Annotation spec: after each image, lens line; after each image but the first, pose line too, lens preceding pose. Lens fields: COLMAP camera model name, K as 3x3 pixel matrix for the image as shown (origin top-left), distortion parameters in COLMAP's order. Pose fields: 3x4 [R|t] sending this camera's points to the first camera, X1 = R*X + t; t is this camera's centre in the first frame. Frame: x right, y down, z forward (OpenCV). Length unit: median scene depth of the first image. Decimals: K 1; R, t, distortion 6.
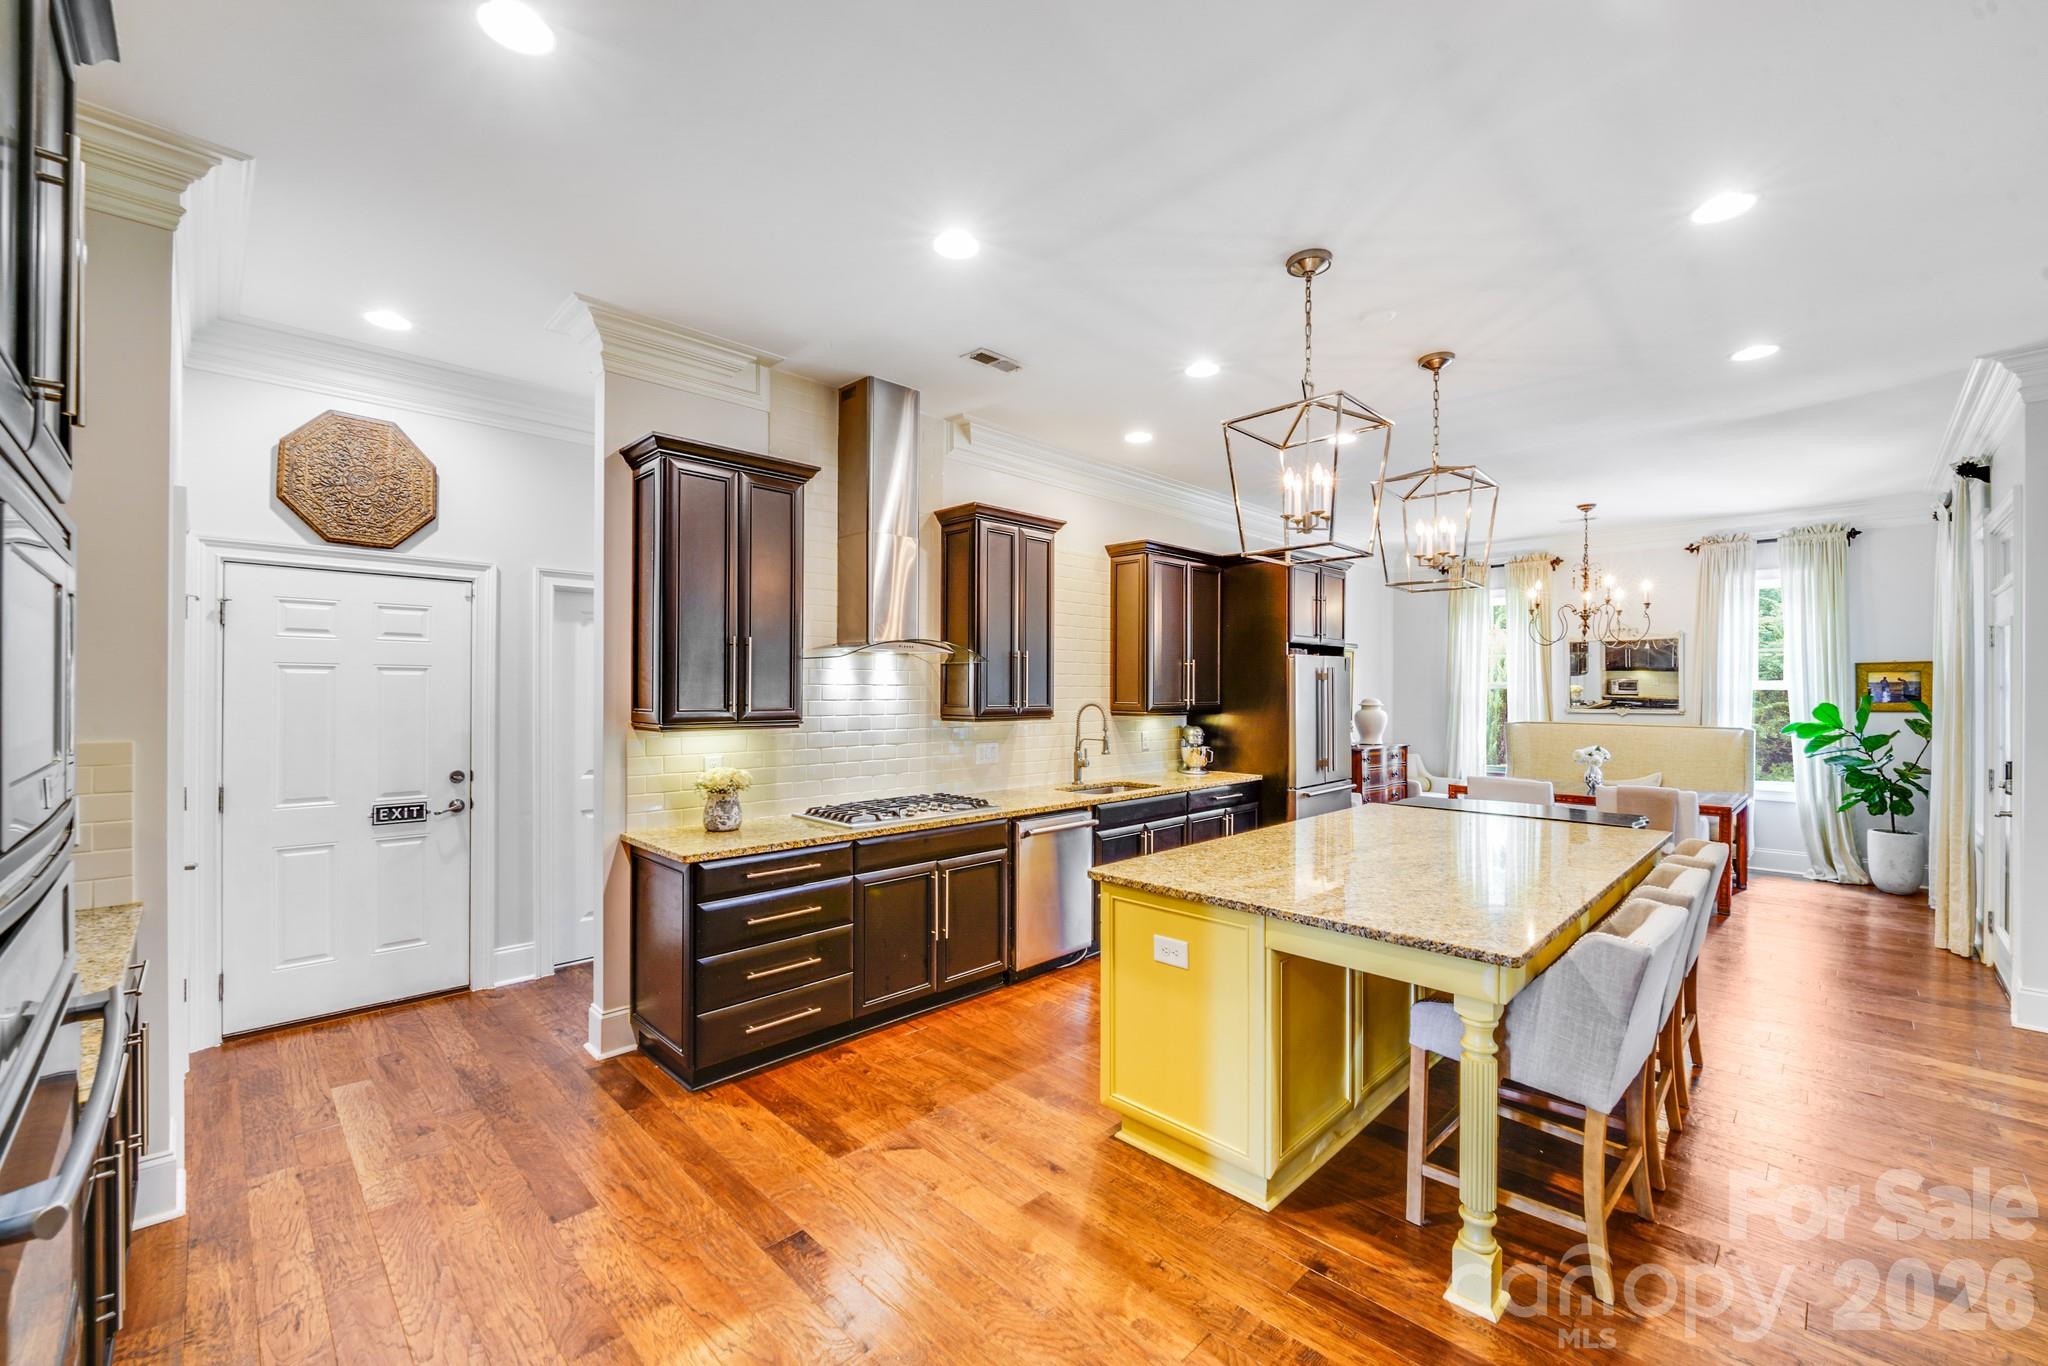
lens RADIAL K [[820.5, 0, 1024.0], [0, 820.5, 683.0], [0, 0, 1]] dist [-0.000297, -0.000076]
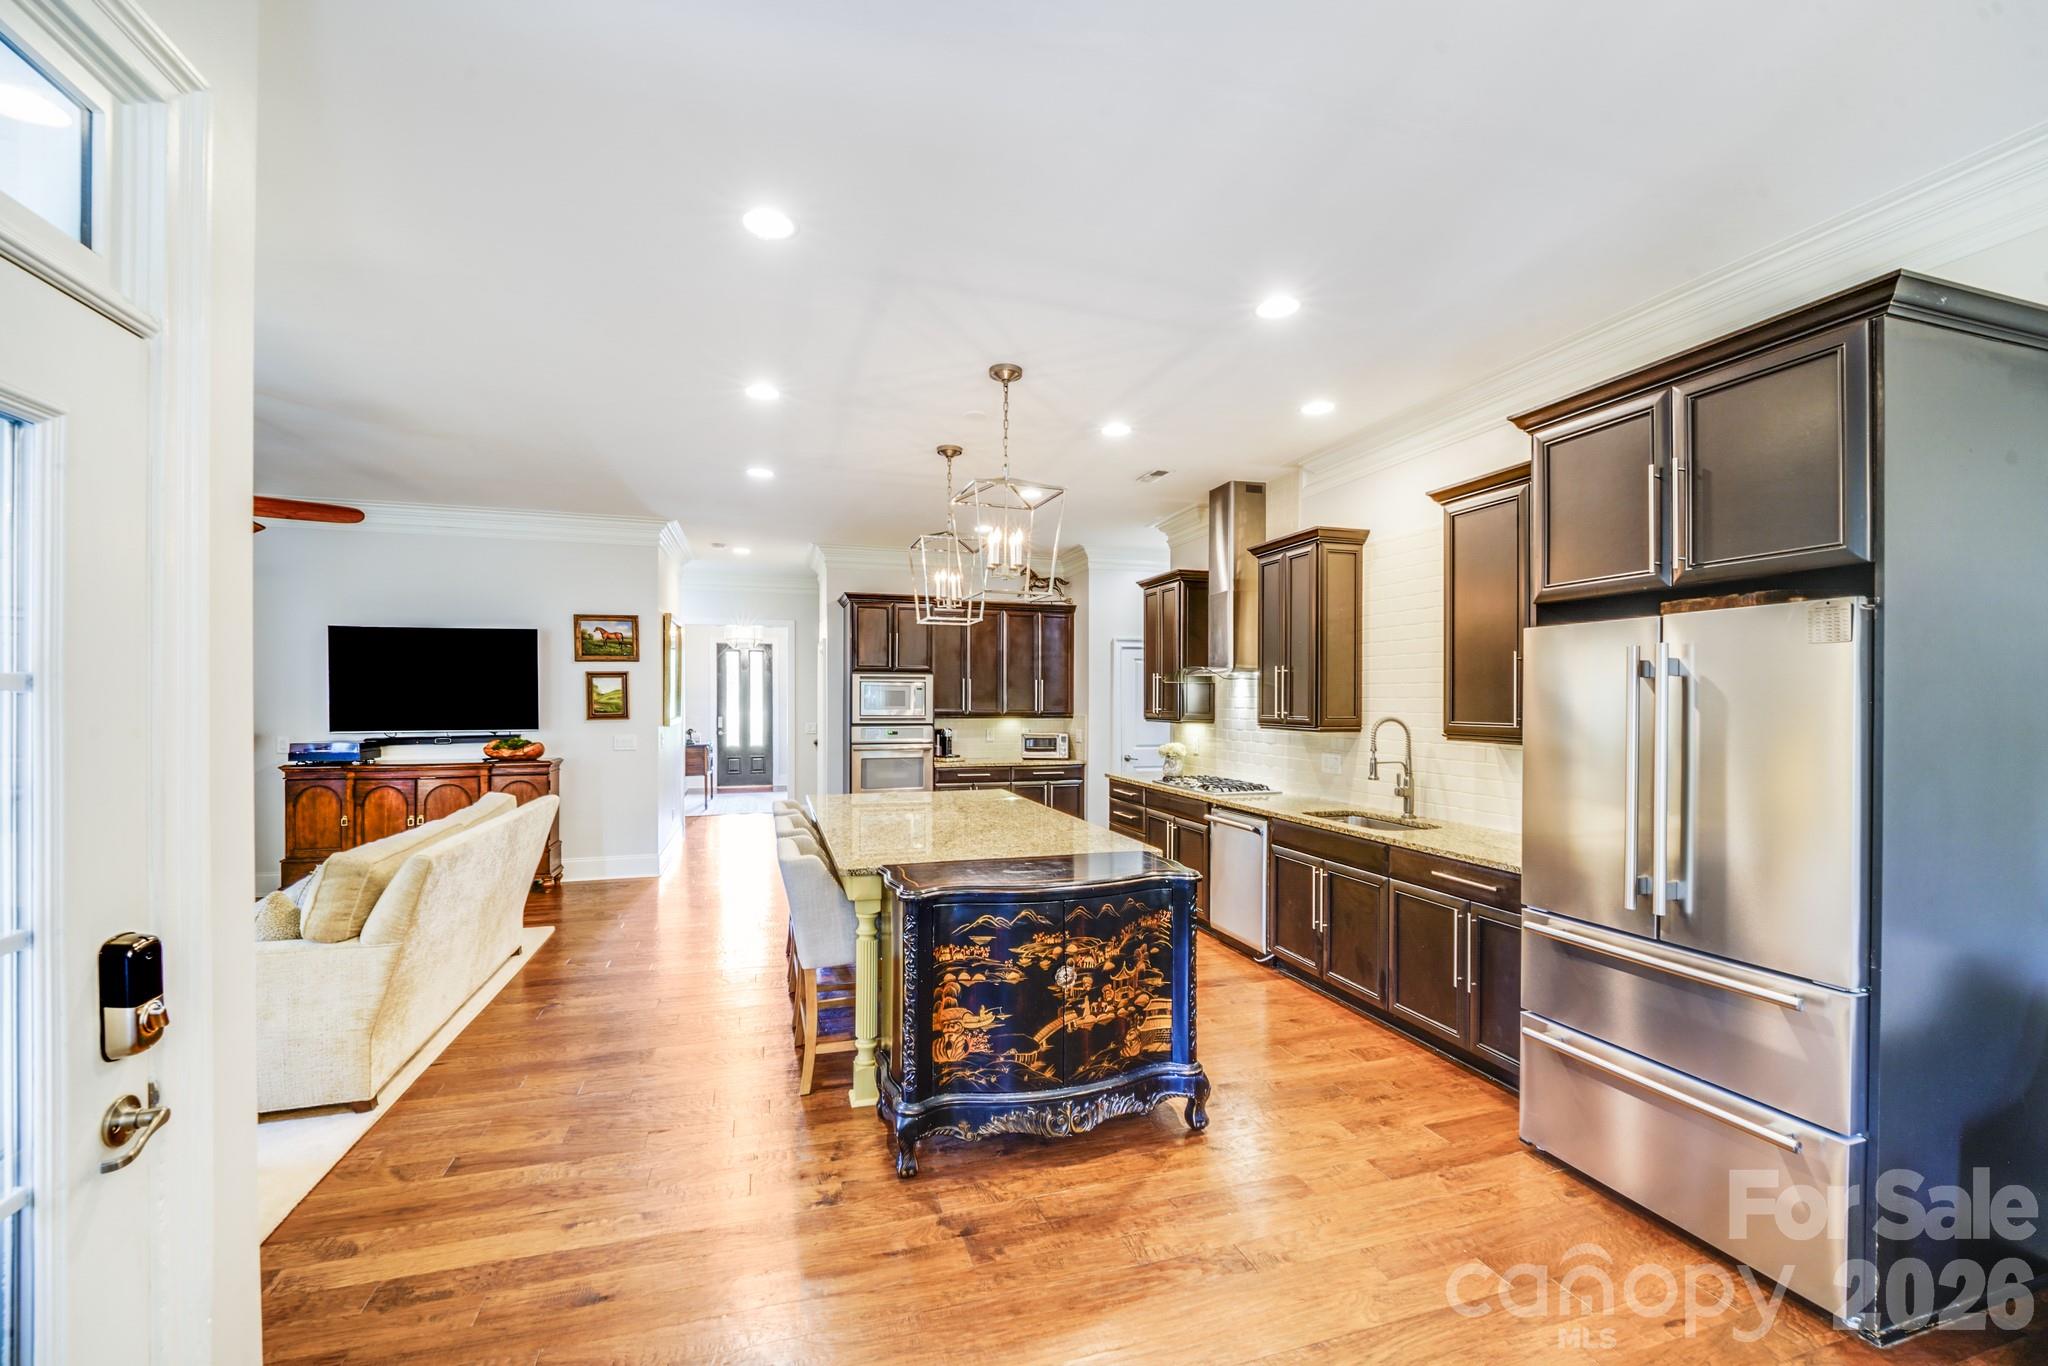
lens RADIAL K [[839.6, 0, 1024.0], [0, 839.6, 683.0], [0, 0, 1]] dist [-0.000552, -0.000056]
pose [[-0.462956, -0.019373, -0.886170, 1.222567], [0.003684, 0.999710, -0.023780, 0.010087], [0.886374, -0.014274, -0.462750, 1.309535]]
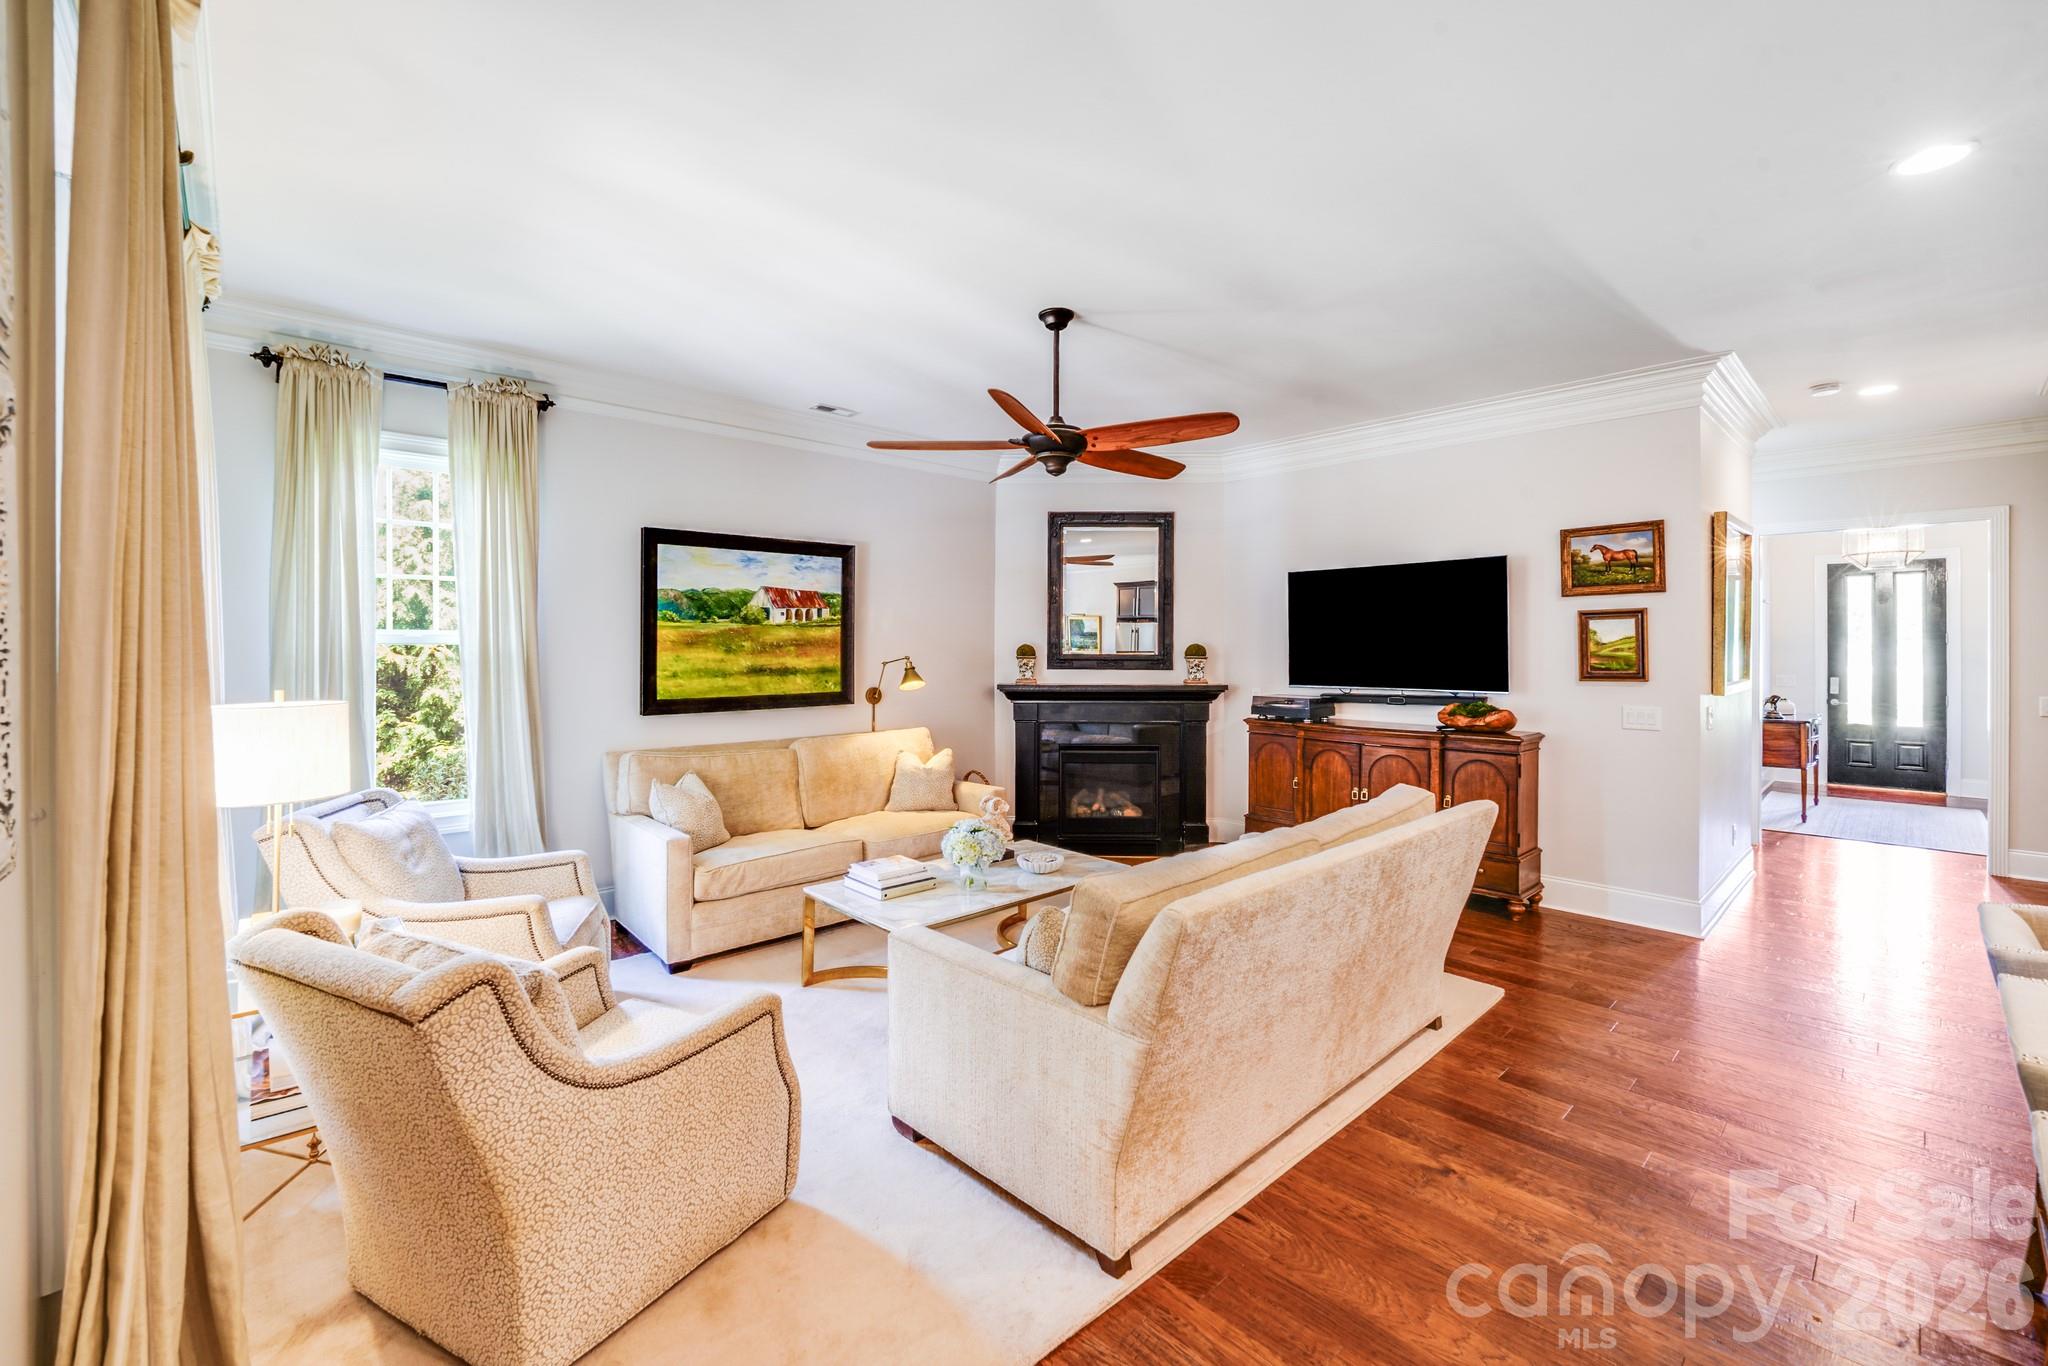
lens RADIAL K [[827.0, 0, 1018.7], [0, 827.0, 657.0], [0, 0, 1]] dist [-0.015346, 0.000003]
pose [[-0.998898, -0.002724, 0.046862, 0.870180], [-0.002530, 0.999988, 0.004213, 0.005458], [-0.046873, 0.004090, -0.998893, 0.936853]]
